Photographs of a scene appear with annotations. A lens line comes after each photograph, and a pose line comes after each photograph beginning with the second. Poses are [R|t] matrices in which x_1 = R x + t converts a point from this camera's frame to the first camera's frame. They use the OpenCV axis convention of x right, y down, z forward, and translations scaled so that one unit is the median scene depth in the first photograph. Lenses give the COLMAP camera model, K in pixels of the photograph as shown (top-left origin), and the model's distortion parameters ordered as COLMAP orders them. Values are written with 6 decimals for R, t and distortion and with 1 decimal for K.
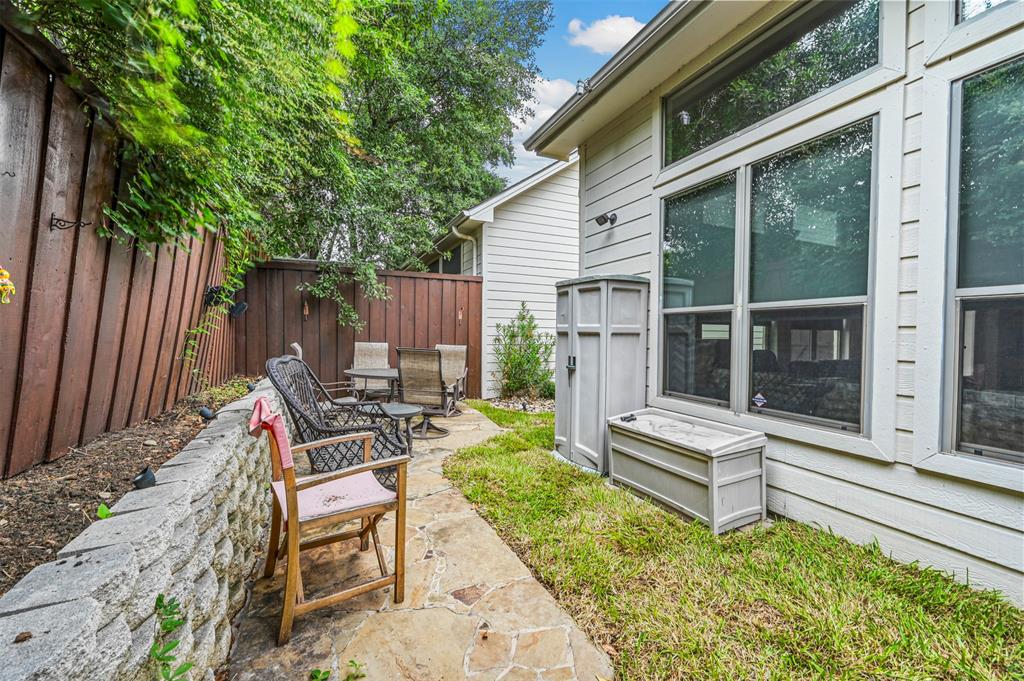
lens RADIAL K [[406.2, 0, 517.4], [0, 406.2, 338.0], [0, 0, 1]] dist [0.001213, 0.001803]
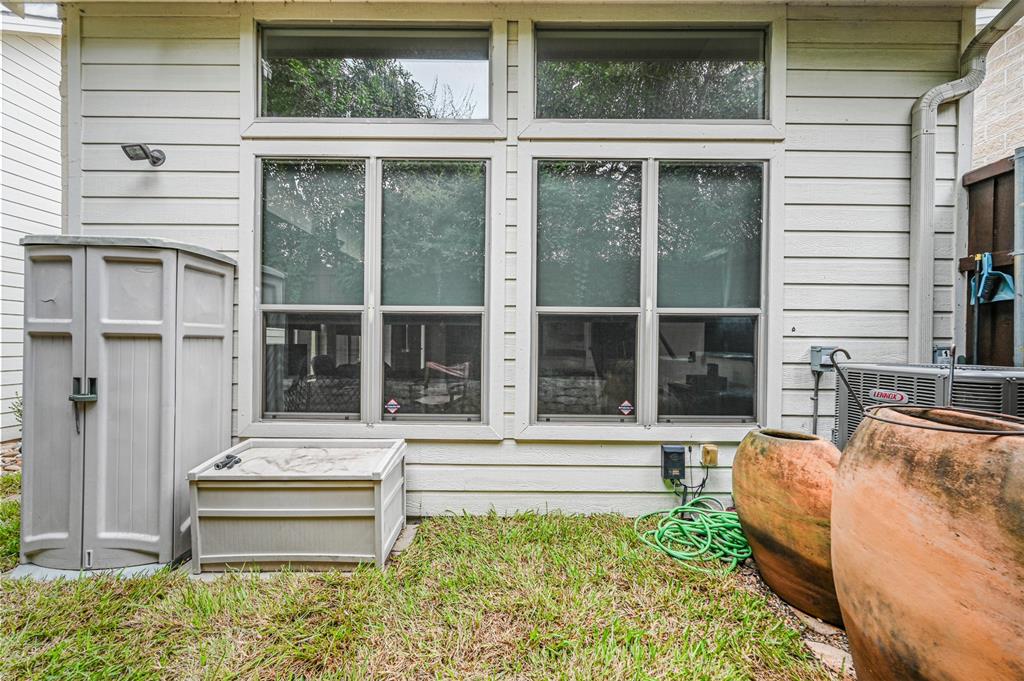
lens RADIAL K [[406.2, 0, 510.3], [0, 406.2, 338.8], [0, 0, 1]] dist [0.001213, 0.001803]
pose [[0.426994, -0.000197, 0.904254, -0.135262], [0.005242, 0.999984, -0.002257, -0.003061], [-0.904239, 0.005704, 0.426988, 0.284347]]
